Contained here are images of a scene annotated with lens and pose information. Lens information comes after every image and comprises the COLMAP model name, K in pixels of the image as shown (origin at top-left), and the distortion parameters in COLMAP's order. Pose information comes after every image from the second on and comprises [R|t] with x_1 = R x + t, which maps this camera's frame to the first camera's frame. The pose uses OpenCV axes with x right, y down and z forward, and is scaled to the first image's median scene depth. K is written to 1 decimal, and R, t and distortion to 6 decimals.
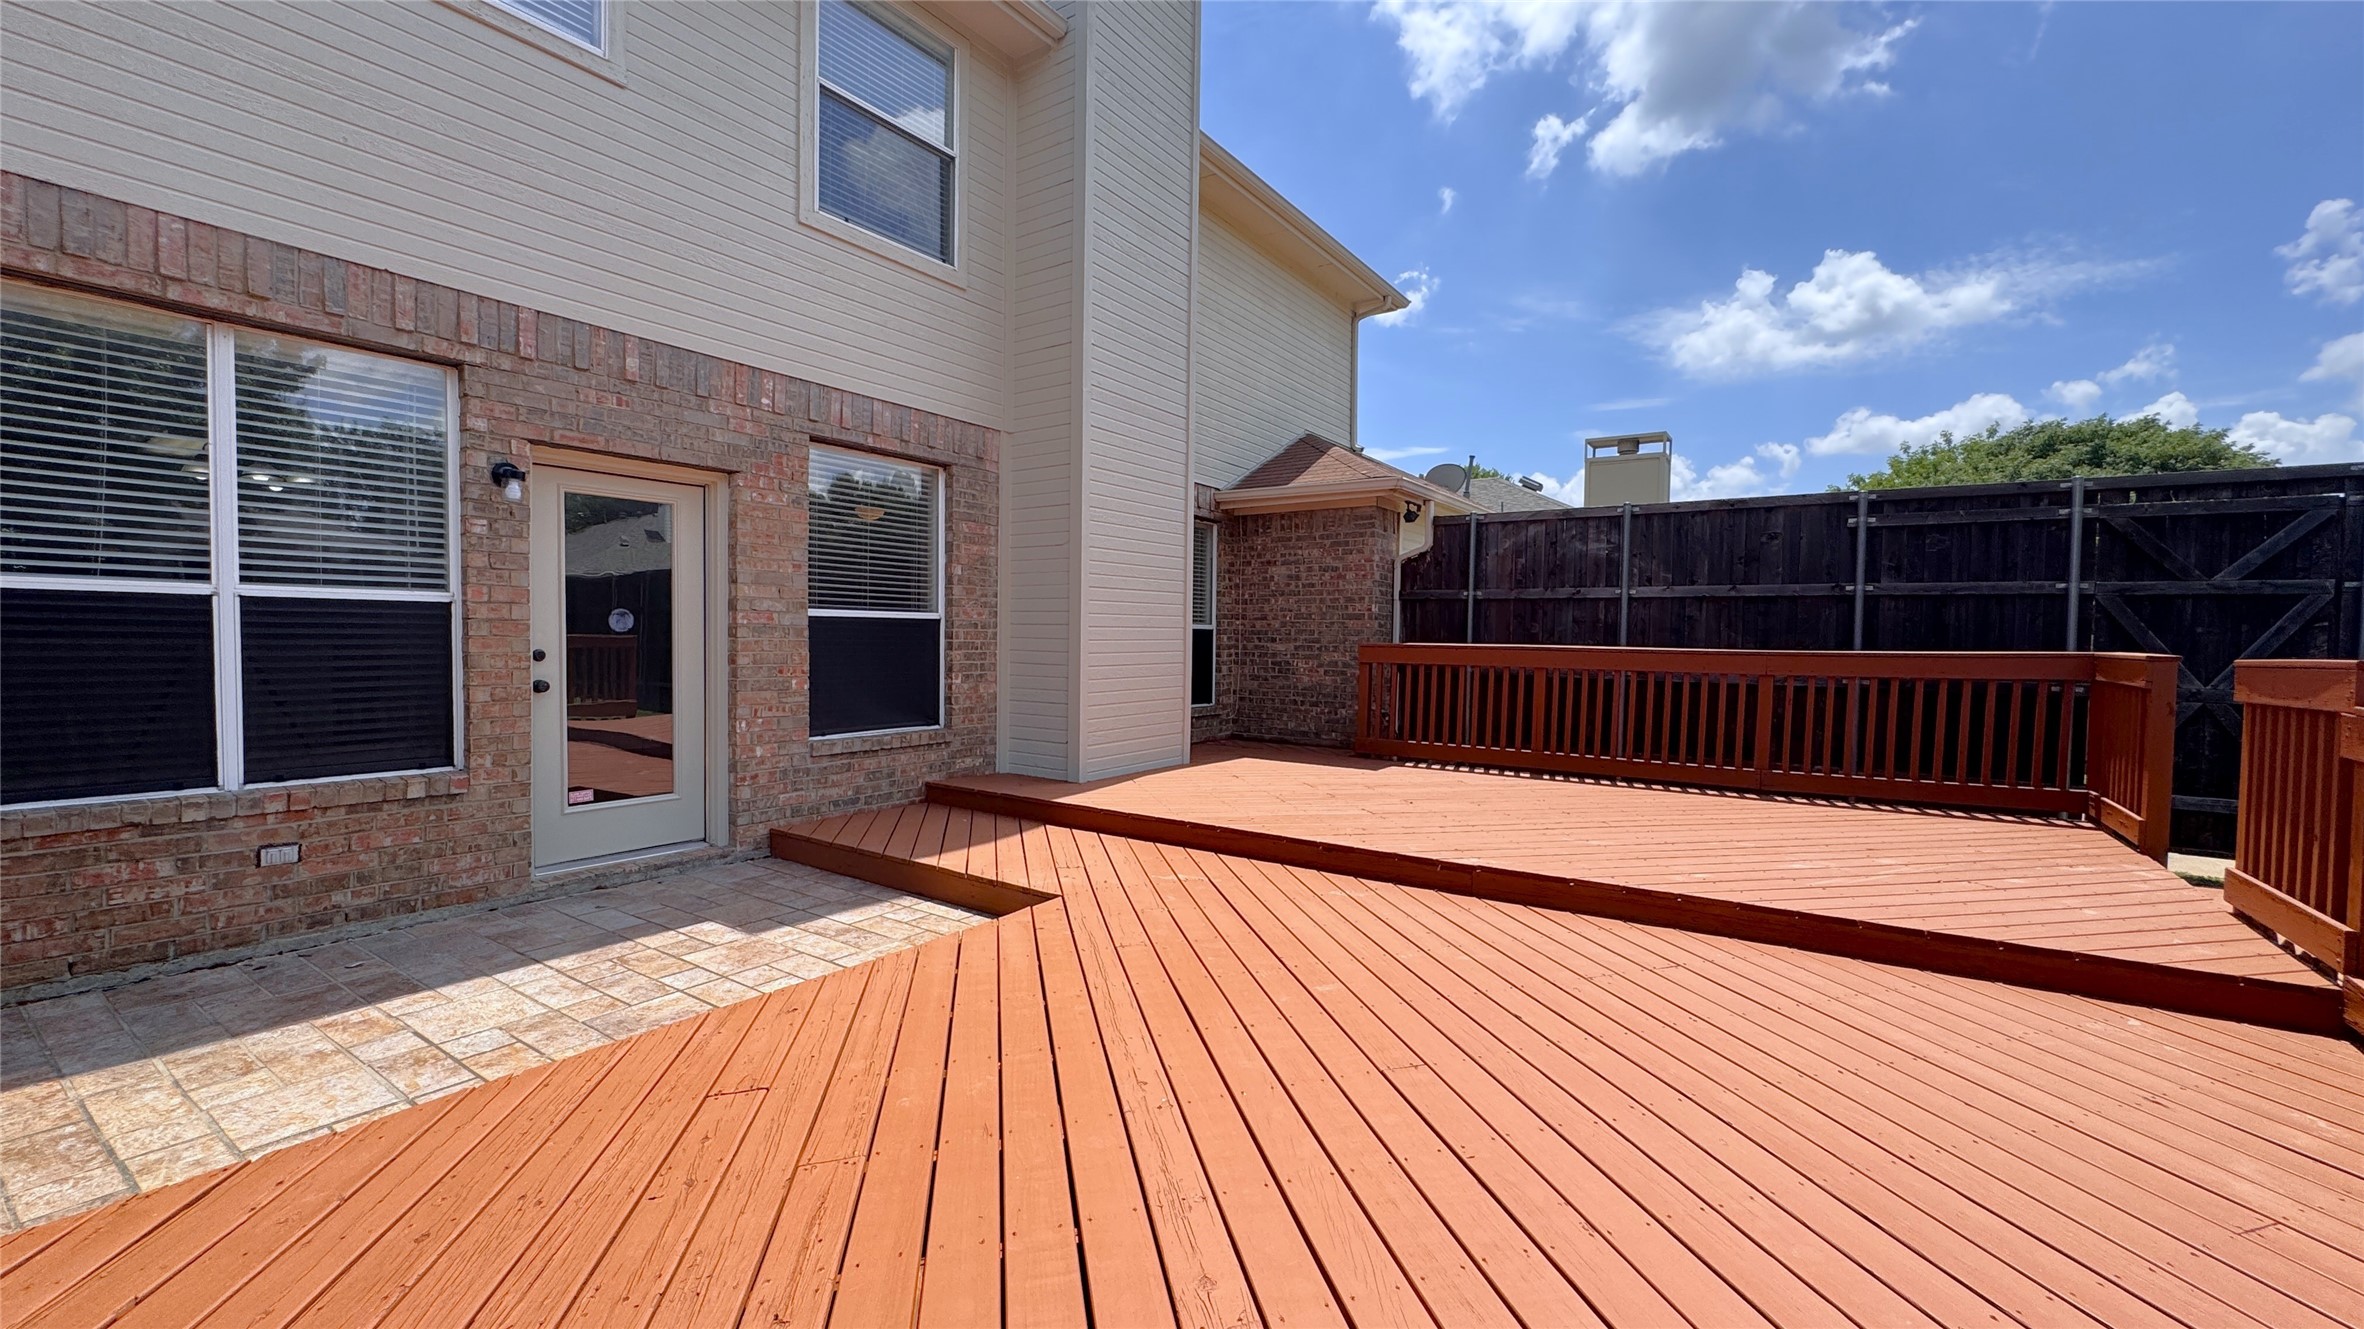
lens RADIAL K [[942.6, 0, 1172.8], [0, 942.6, 656.5], [0, 0, 1]] dist [-0.007972, 0.001300]
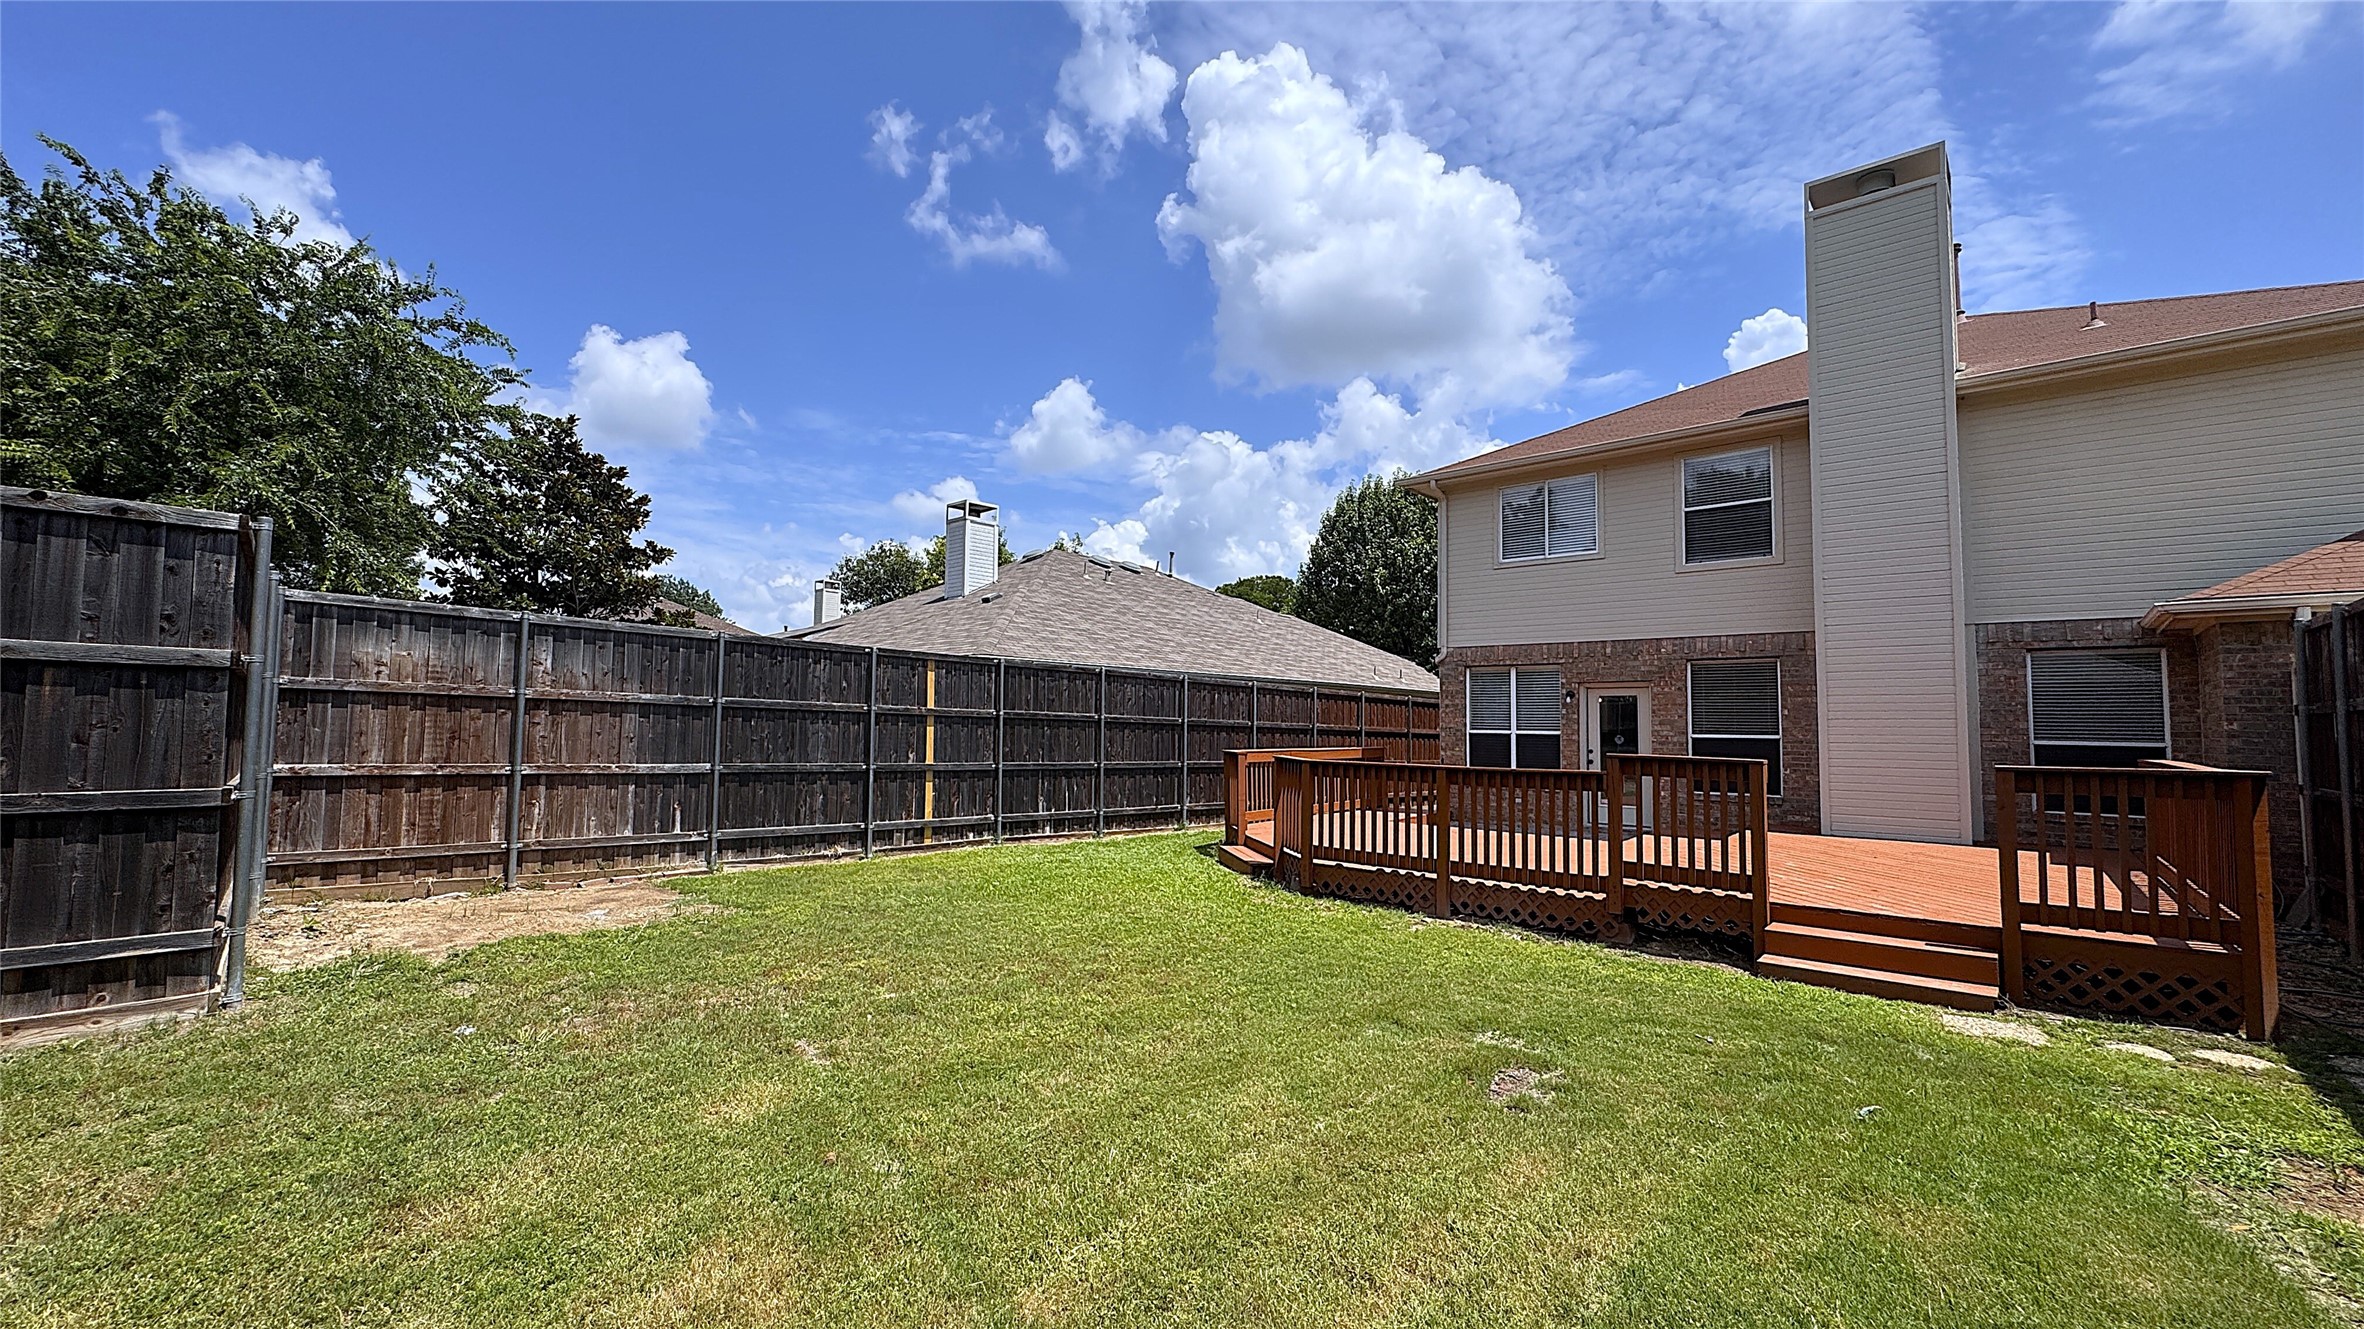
lens RADIAL K [[942.6, 0, 1182.1], [0, 942.6, 672.2], [0, 0, 1]] dist [-0.007972, 0.001300]
pose [[-0.123359, -0.071460, -0.989786, 1.895089], [-0.036997, 0.997042, -0.067373, -0.001106], [0.991672, 0.028308, -0.125638, 0.054529]]
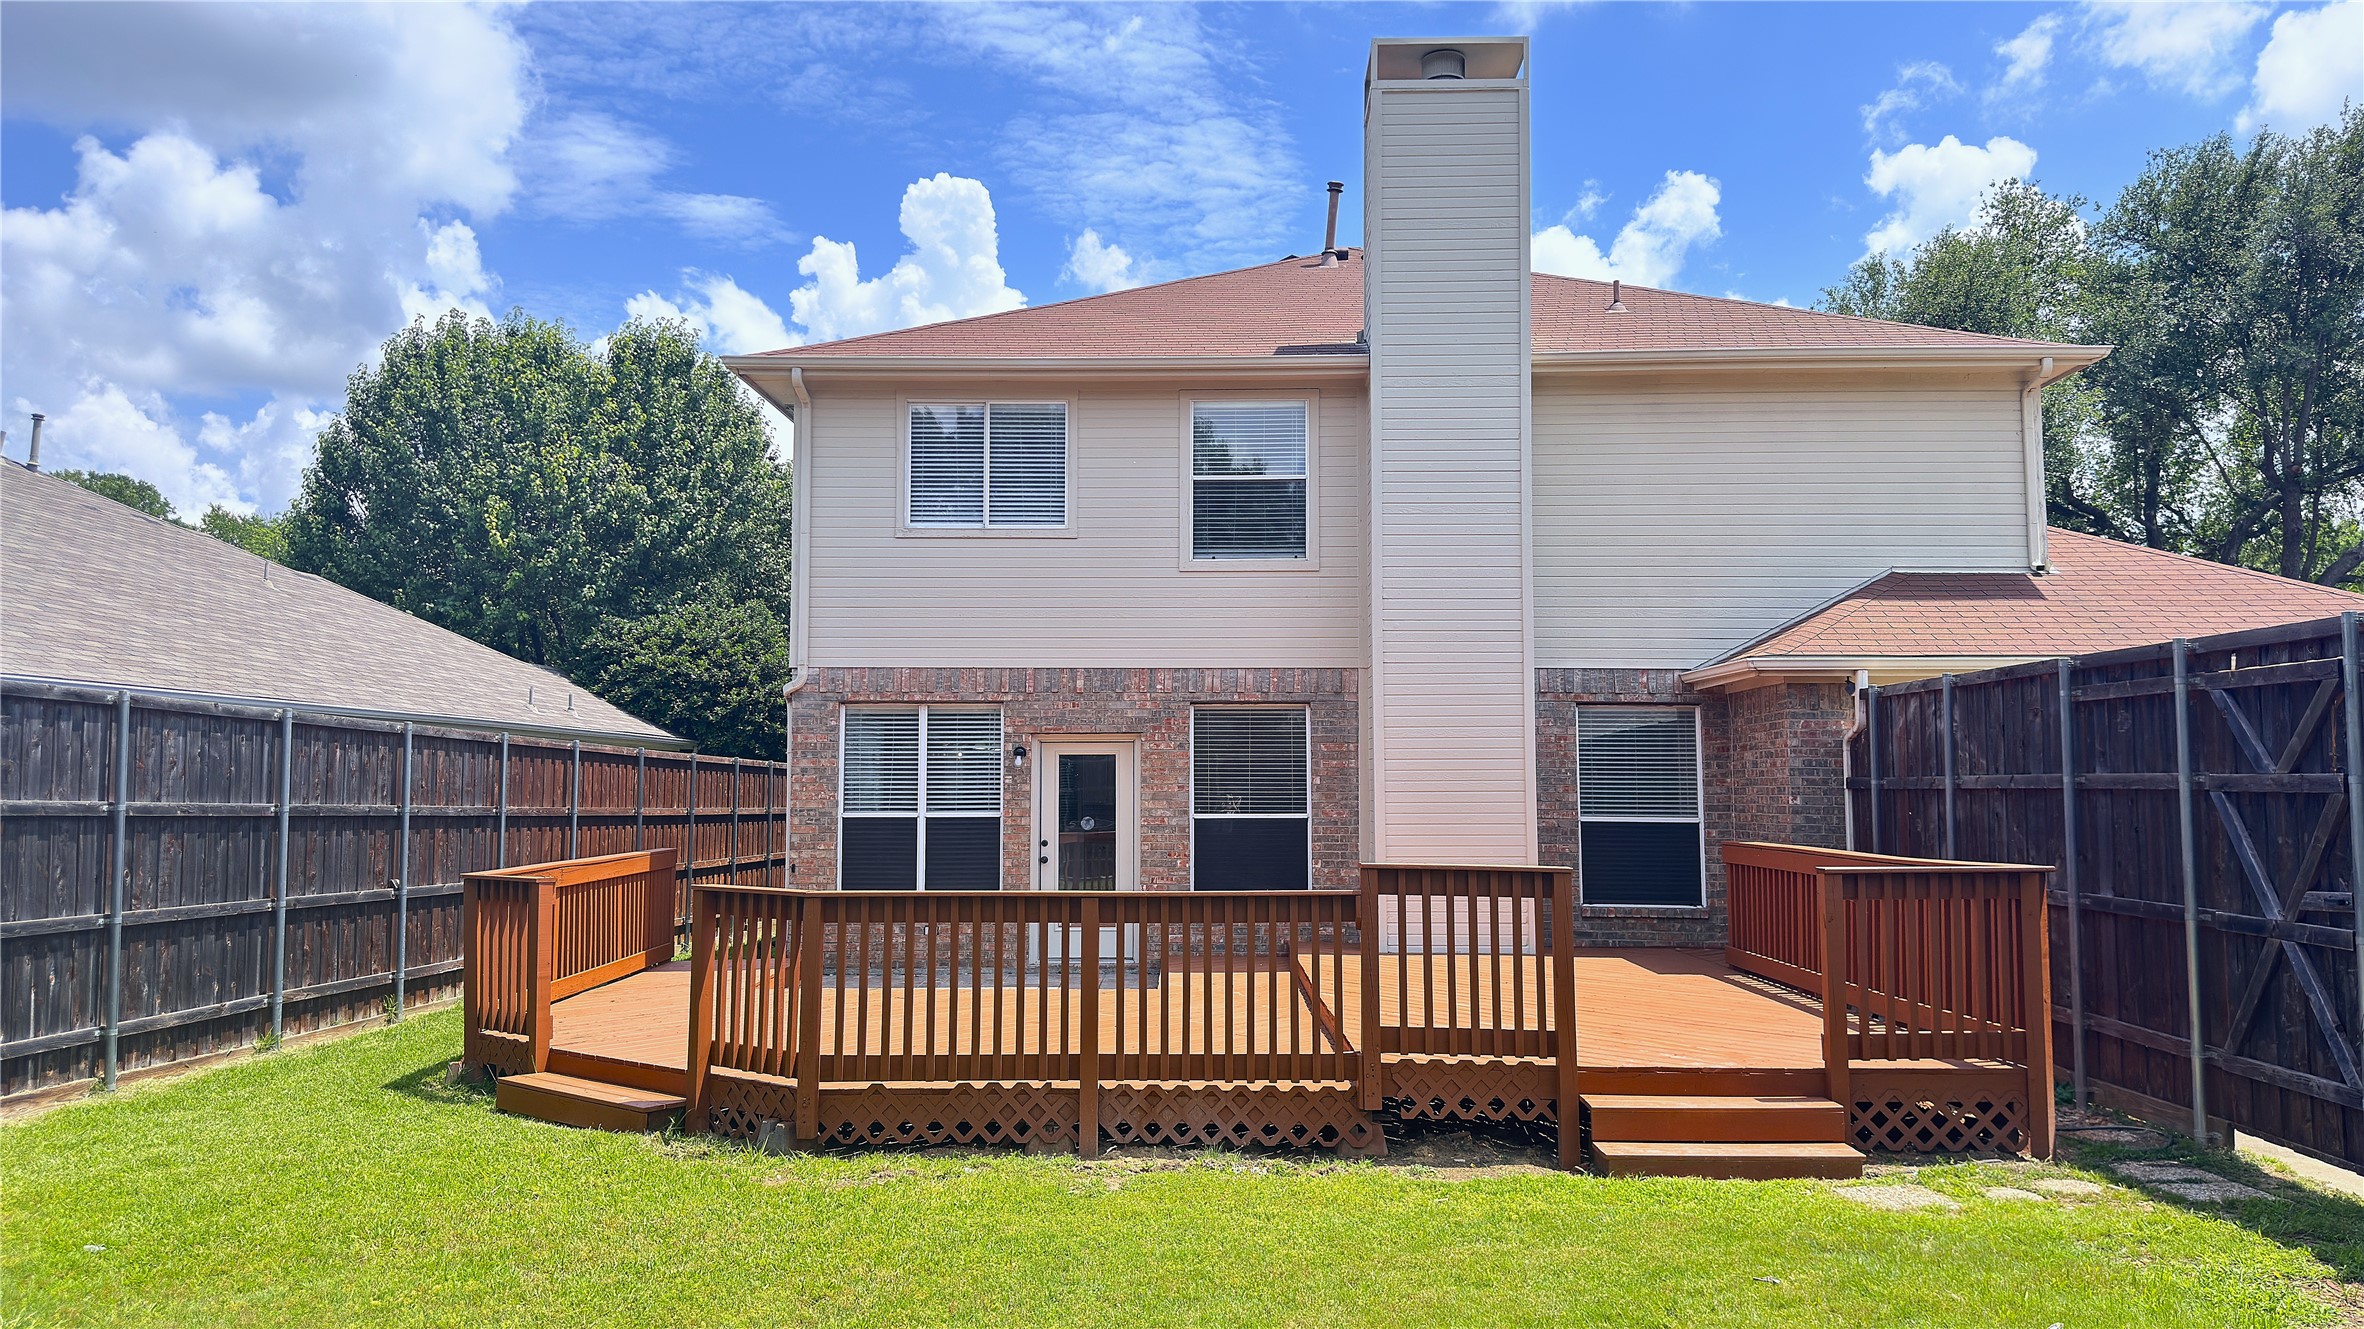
lens RADIAL K [[1633.2, 0, 1187.9], [0, 1633.2, 631.0], [0, 0, 1]] dist [0.055357, -0.059061]
pose [[0.551049, -0.095346, -0.829008, 1.698303], [-0.010595, 0.992571, -0.121201, -0.022991], [0.834406, 0.075571, 0.545945, -0.440098]]
